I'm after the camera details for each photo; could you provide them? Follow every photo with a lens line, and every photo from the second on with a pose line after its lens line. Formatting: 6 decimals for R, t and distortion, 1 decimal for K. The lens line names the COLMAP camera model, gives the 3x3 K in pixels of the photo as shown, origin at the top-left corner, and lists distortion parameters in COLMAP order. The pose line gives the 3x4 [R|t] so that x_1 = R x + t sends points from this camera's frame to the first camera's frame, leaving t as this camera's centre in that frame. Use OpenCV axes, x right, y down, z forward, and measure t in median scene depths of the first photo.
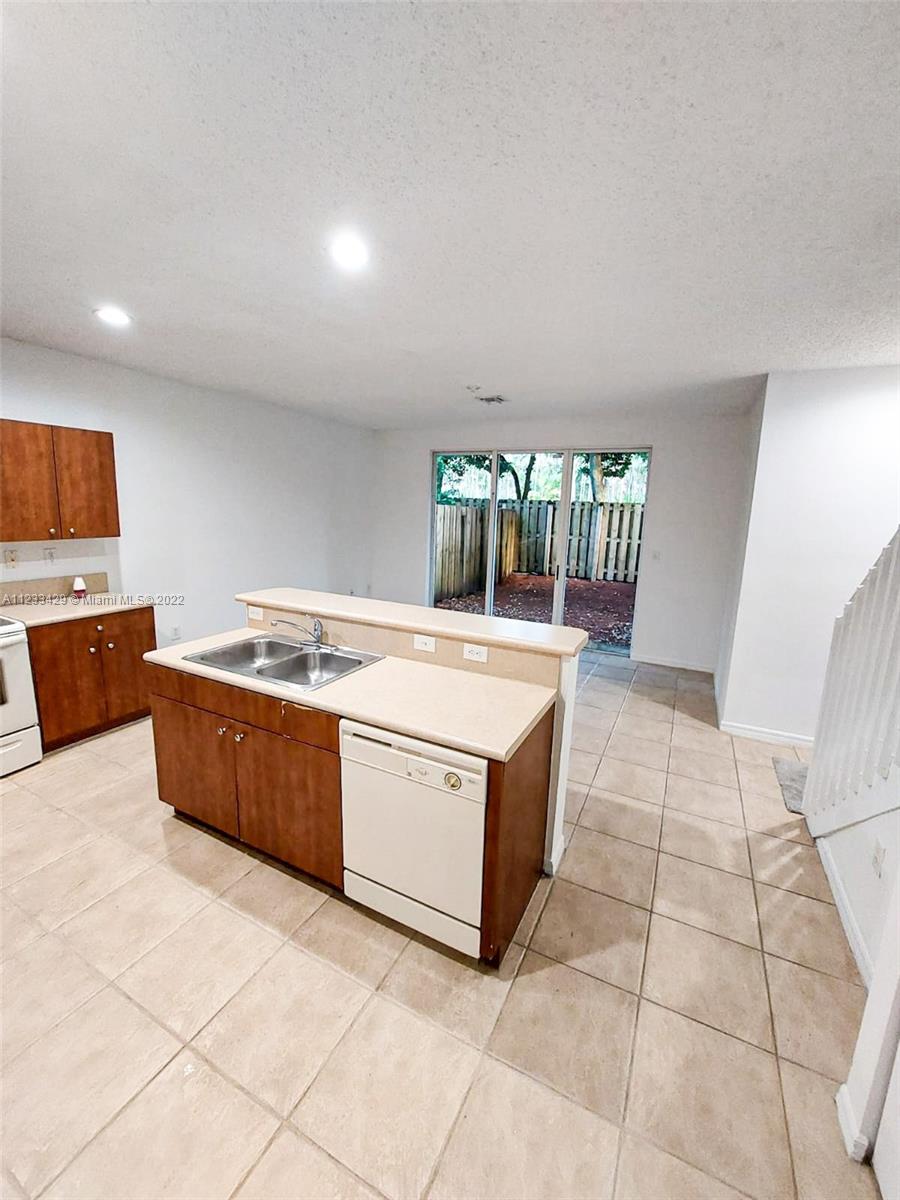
lens RADIAL K [[479.7, 0, 455.7], [0, 479.7, 599.2], [0, 0, 1]] dist [-0.016078, 0.000091]
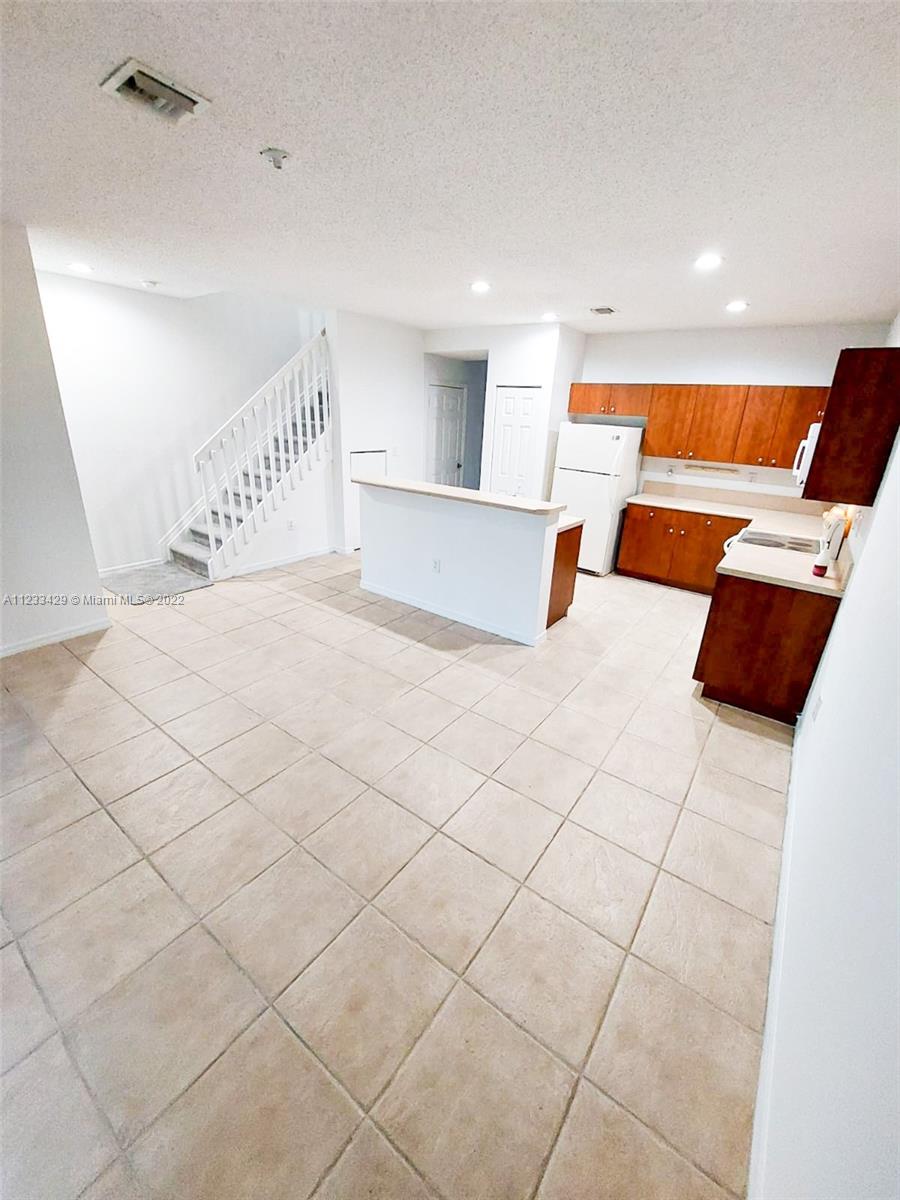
lens RADIAL K [[479.7, 0, 448.1], [0, 479.7, 592.5], [0, 0, 1]] dist [-0.016078, 0.000091]
pose [[-0.978300, -0.145234, 0.147771, -0.331167], [-0.044328, 0.843399, 0.535456, -0.426100], [-0.202396, 0.517286, -0.831535, 2.014299]]
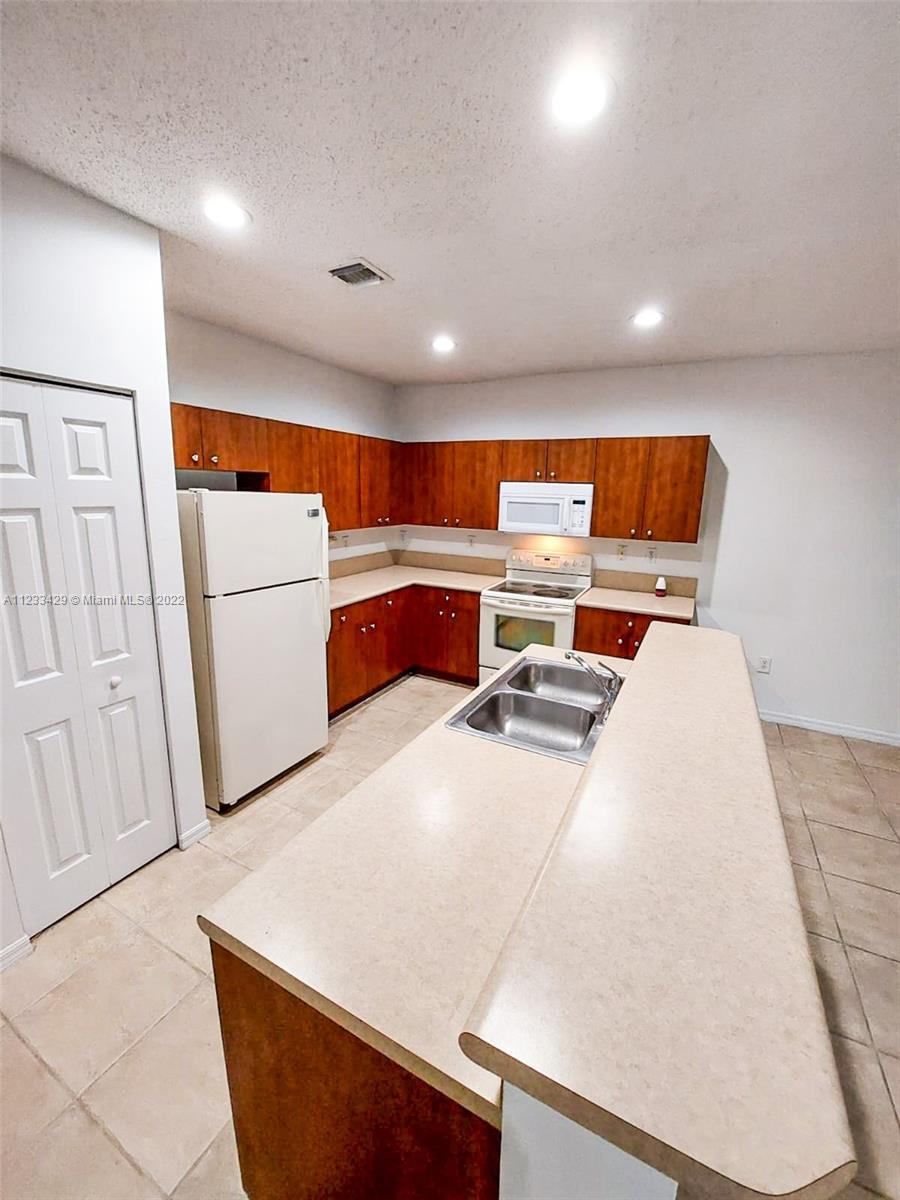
lens RADIAL K [[479.7, 0, 457.1], [0, 479.7, 589.3], [0, 0, 1]] dist [-0.016078, 0.000091]
pose [[-0.015868, 0.162999, -0.986499, 0.307194], [-0.221641, 0.961504, 0.162434, -0.102707], [0.974999, 0.221226, 0.020870, 0.591453]]
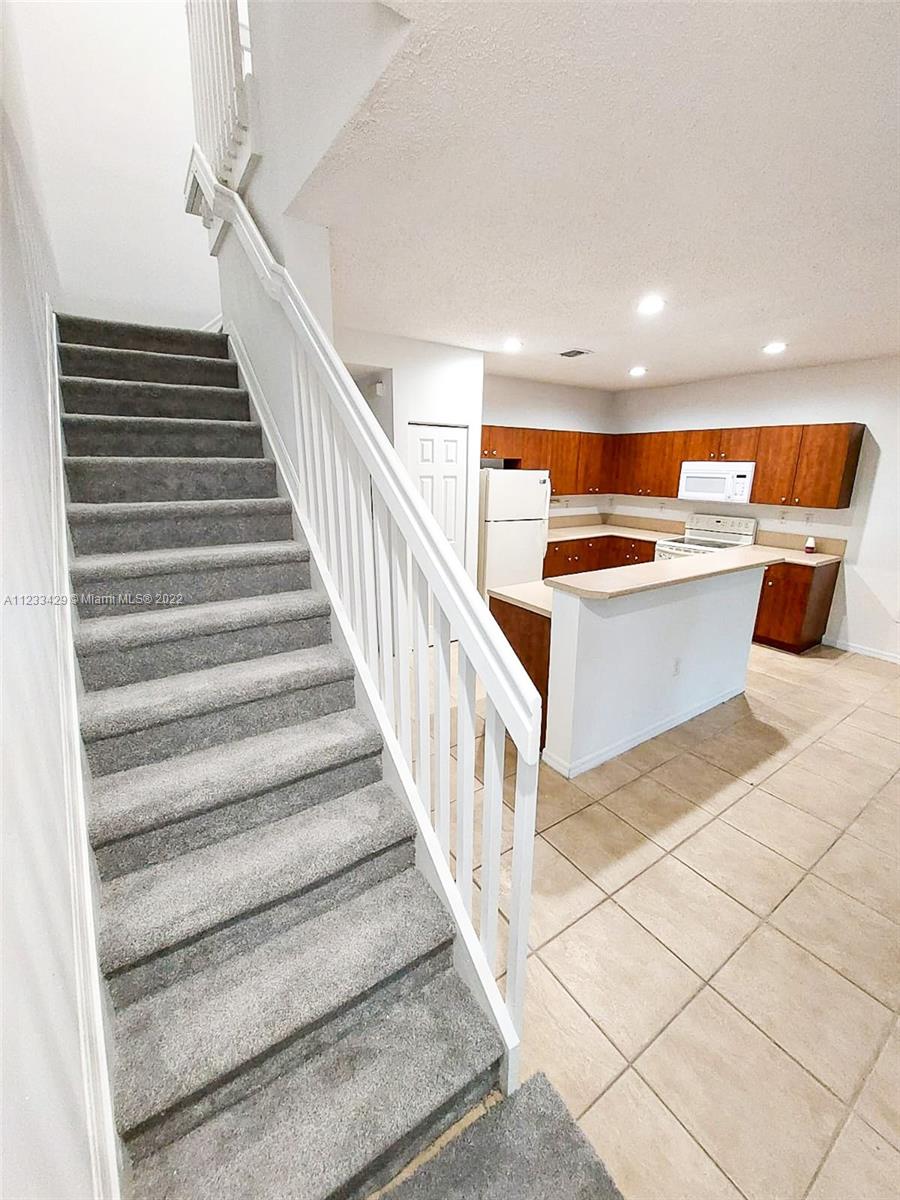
lens RADIAL K [[479.7, 0, 454.7], [0, 479.7, 590.9], [0, 0, 1]] dist [-0.016078, 0.000091]
pose [[-0.498788, 0.172936, -0.849296, 0.942574], [-0.201015, 0.930092, 0.307444, -0.127080], [0.843091, 0.324071, -0.429156, 0.860459]]
